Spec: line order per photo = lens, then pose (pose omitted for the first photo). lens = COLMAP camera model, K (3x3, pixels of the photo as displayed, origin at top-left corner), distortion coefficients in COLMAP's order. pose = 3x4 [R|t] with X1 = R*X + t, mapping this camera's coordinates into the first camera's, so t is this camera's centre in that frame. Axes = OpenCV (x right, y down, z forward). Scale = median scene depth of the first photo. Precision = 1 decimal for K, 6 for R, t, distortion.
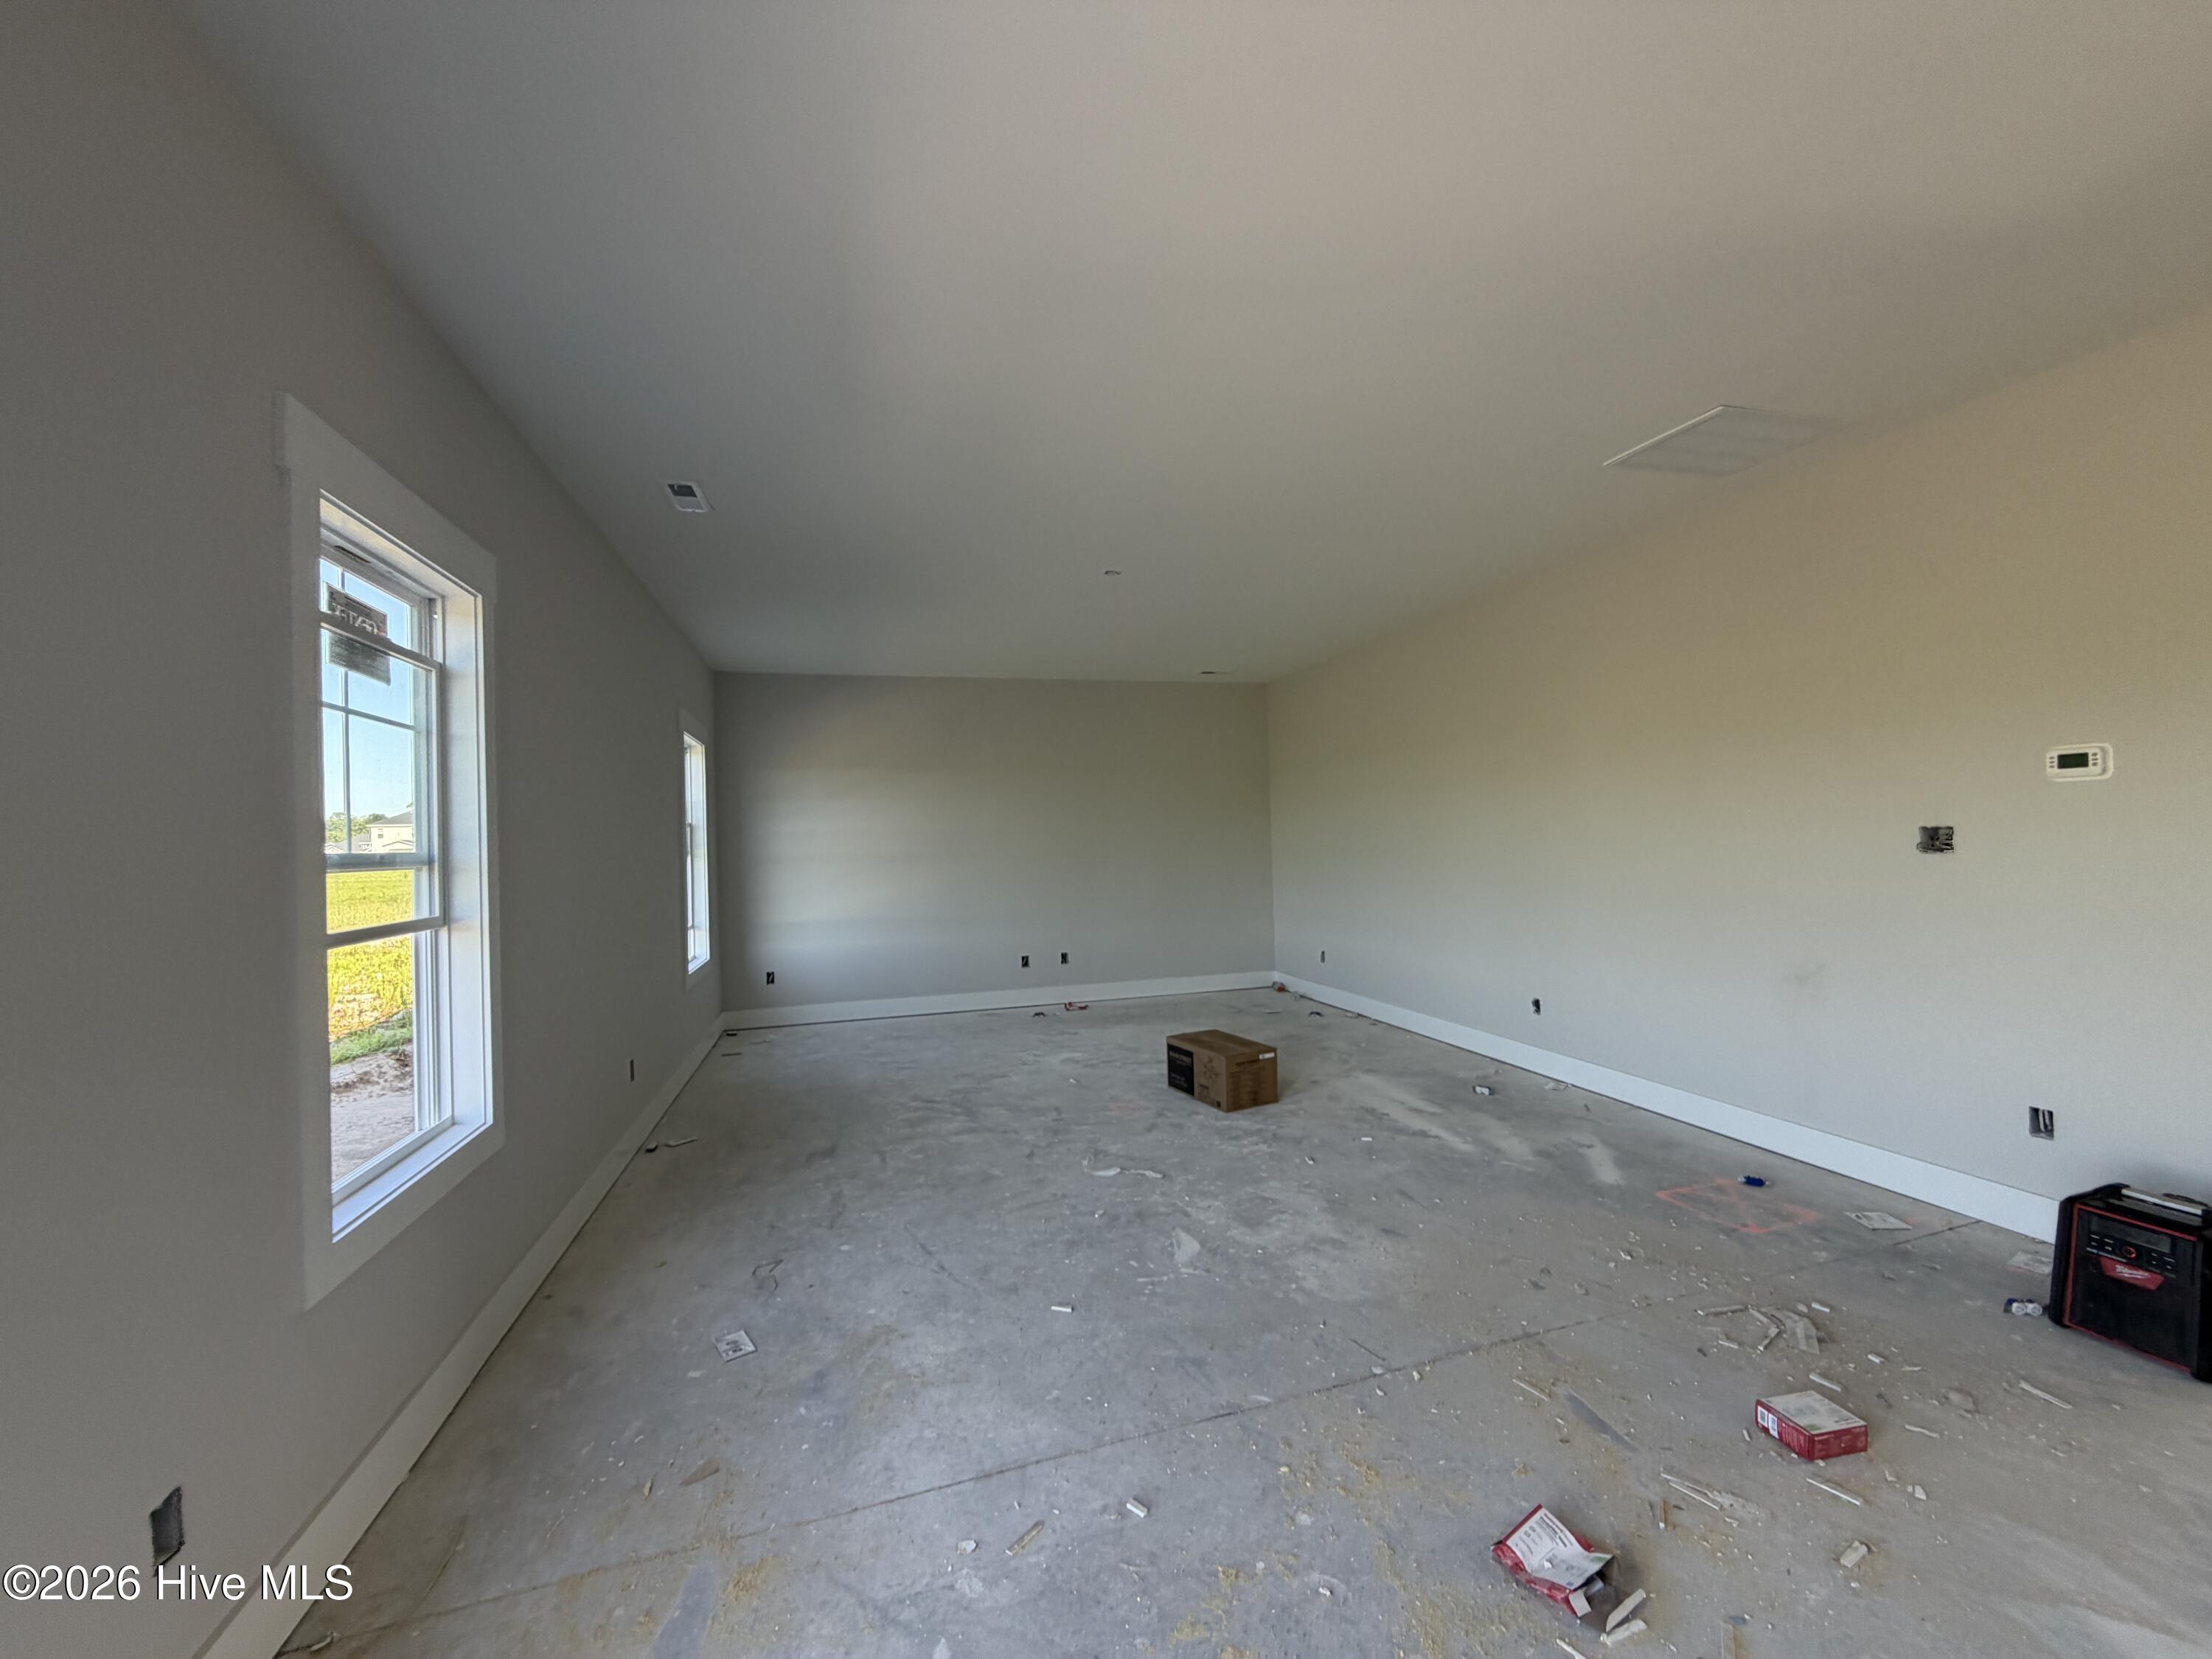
lens RADIAL K [[886.6, 0, 1097.1], [0, 886.6, 829.5], [0, 0, 1]] dist [-0.000194, 0.000926]
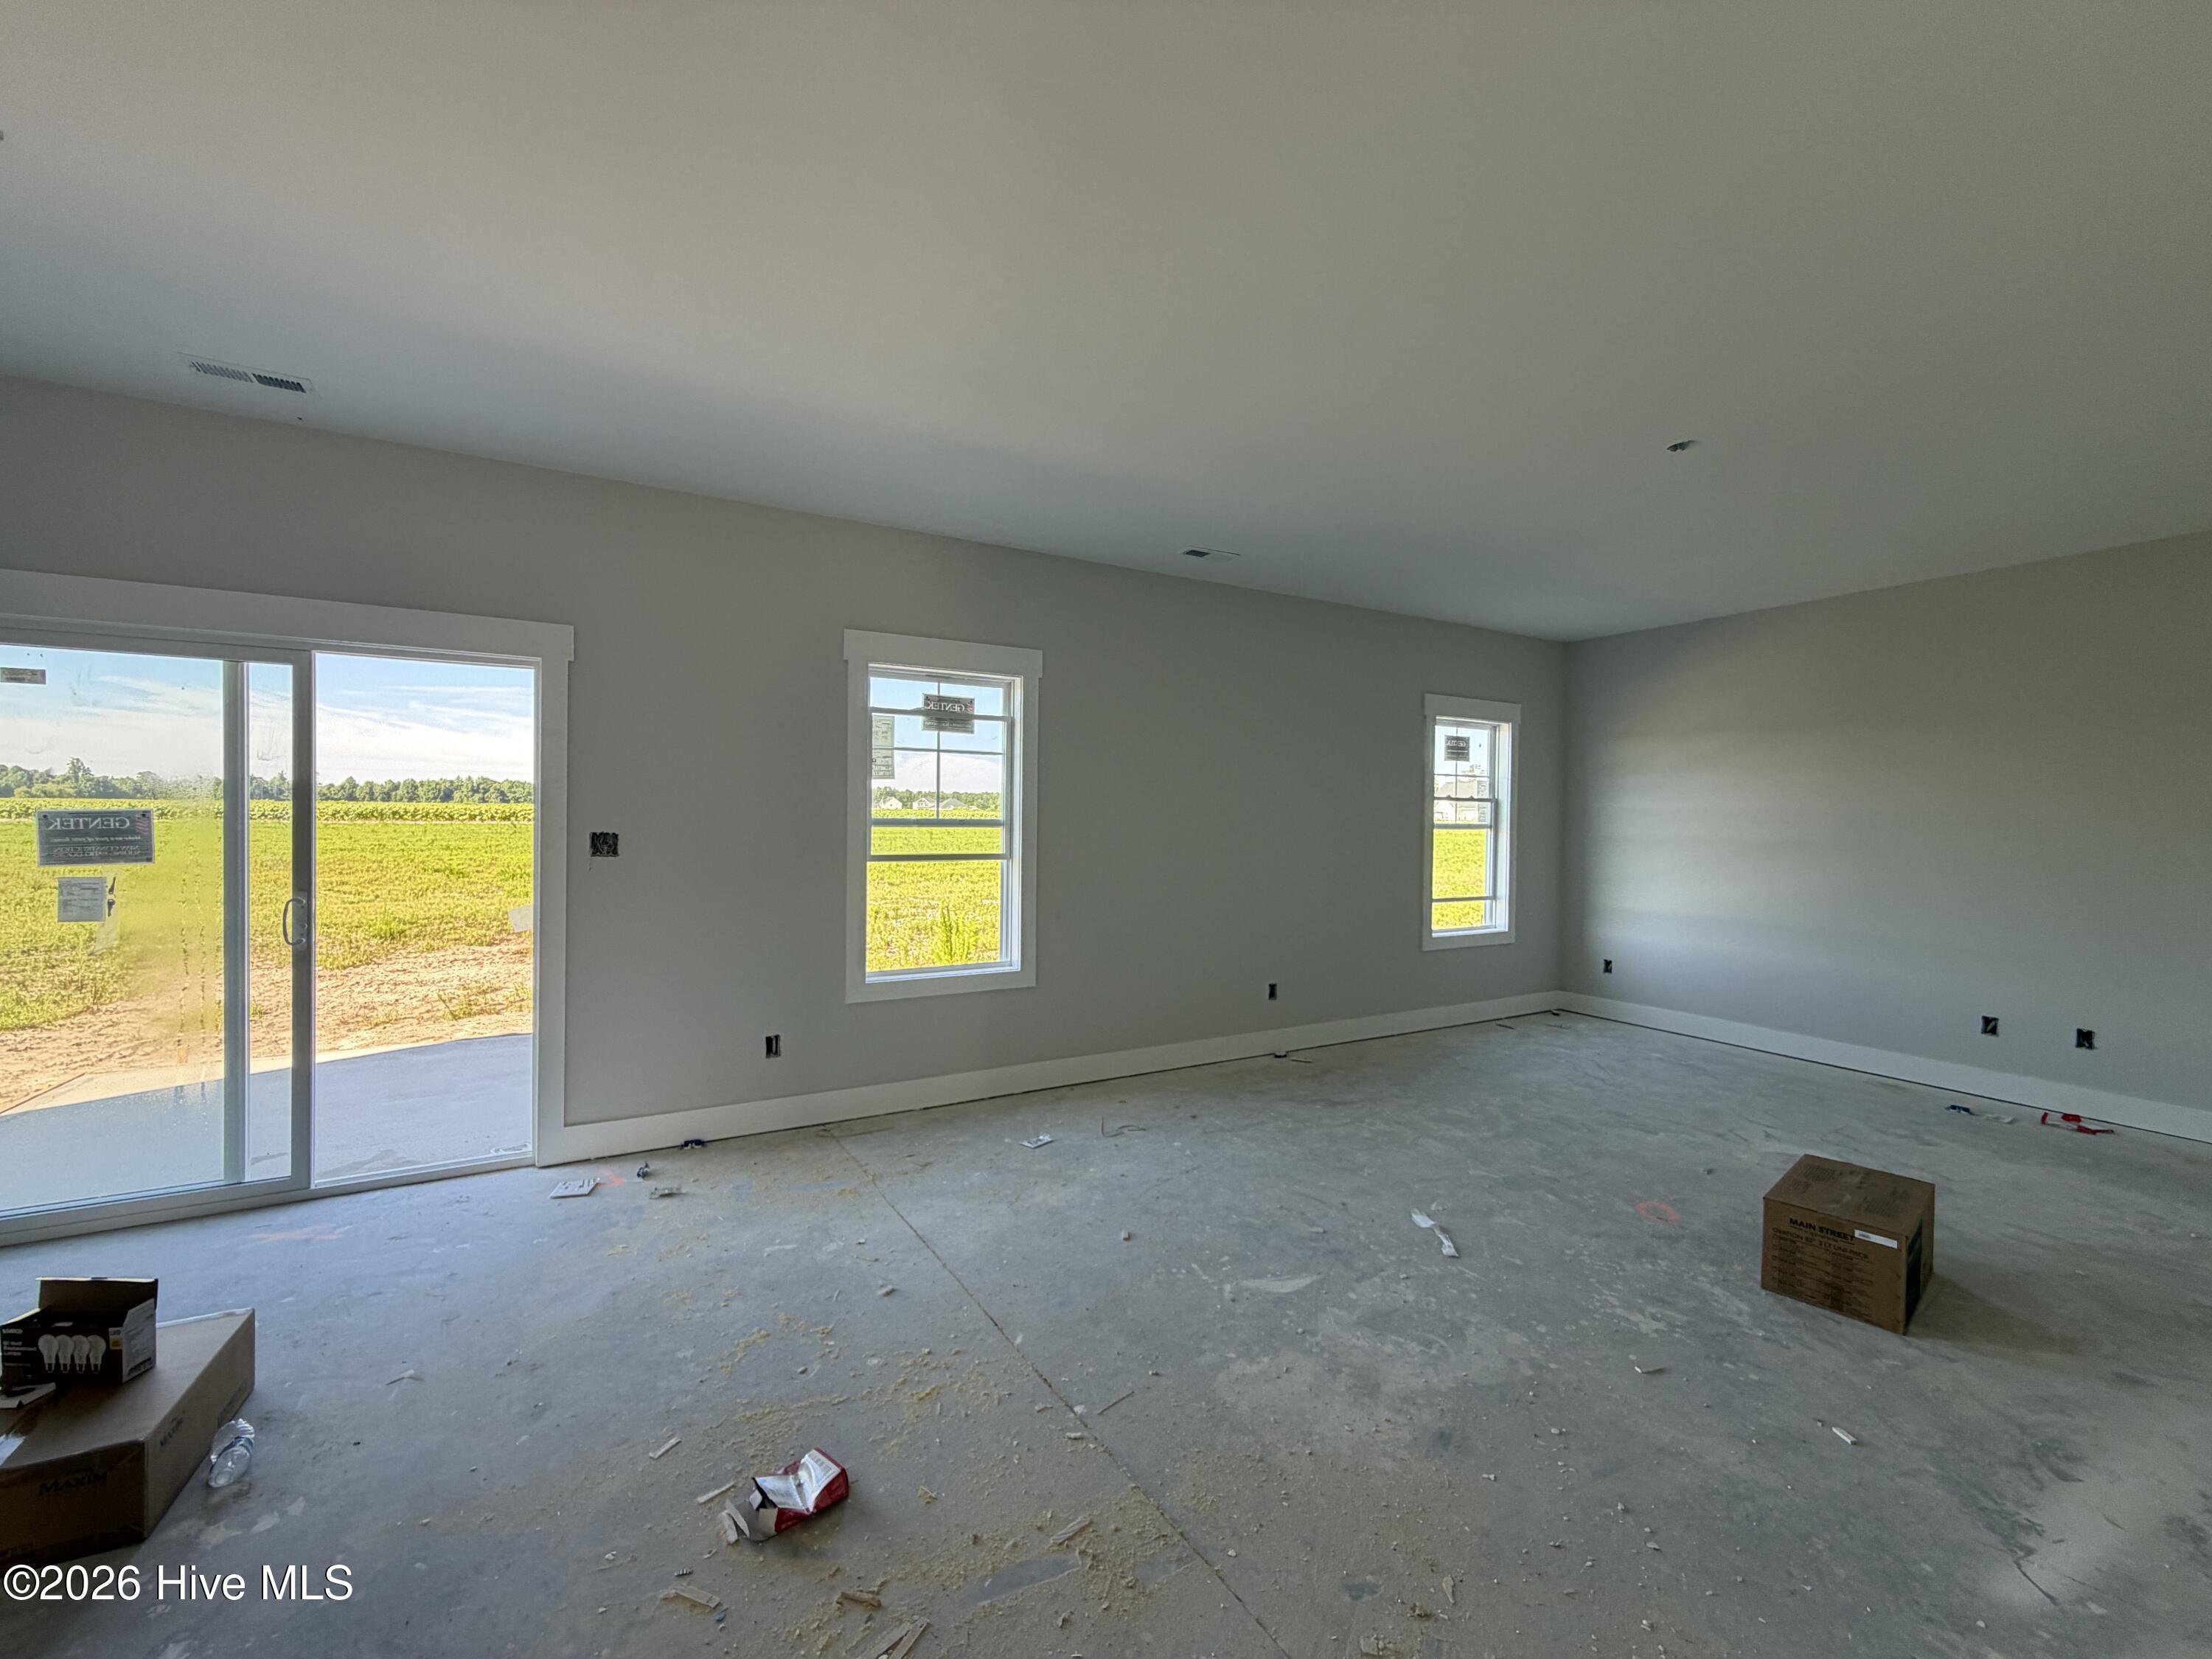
lens RADIAL K [[886.6, 0, 1097.1], [0, 886.6, 829.5], [0, 0, 1]] dist [-0.000194, 0.000926]
pose [[0.232816, 0.043696, -0.971539, 0.693014], [-0.005390, 0.999033, 0.043641, -0.021856], [0.972506, -0.004923, 0.232826, 0.465237]]
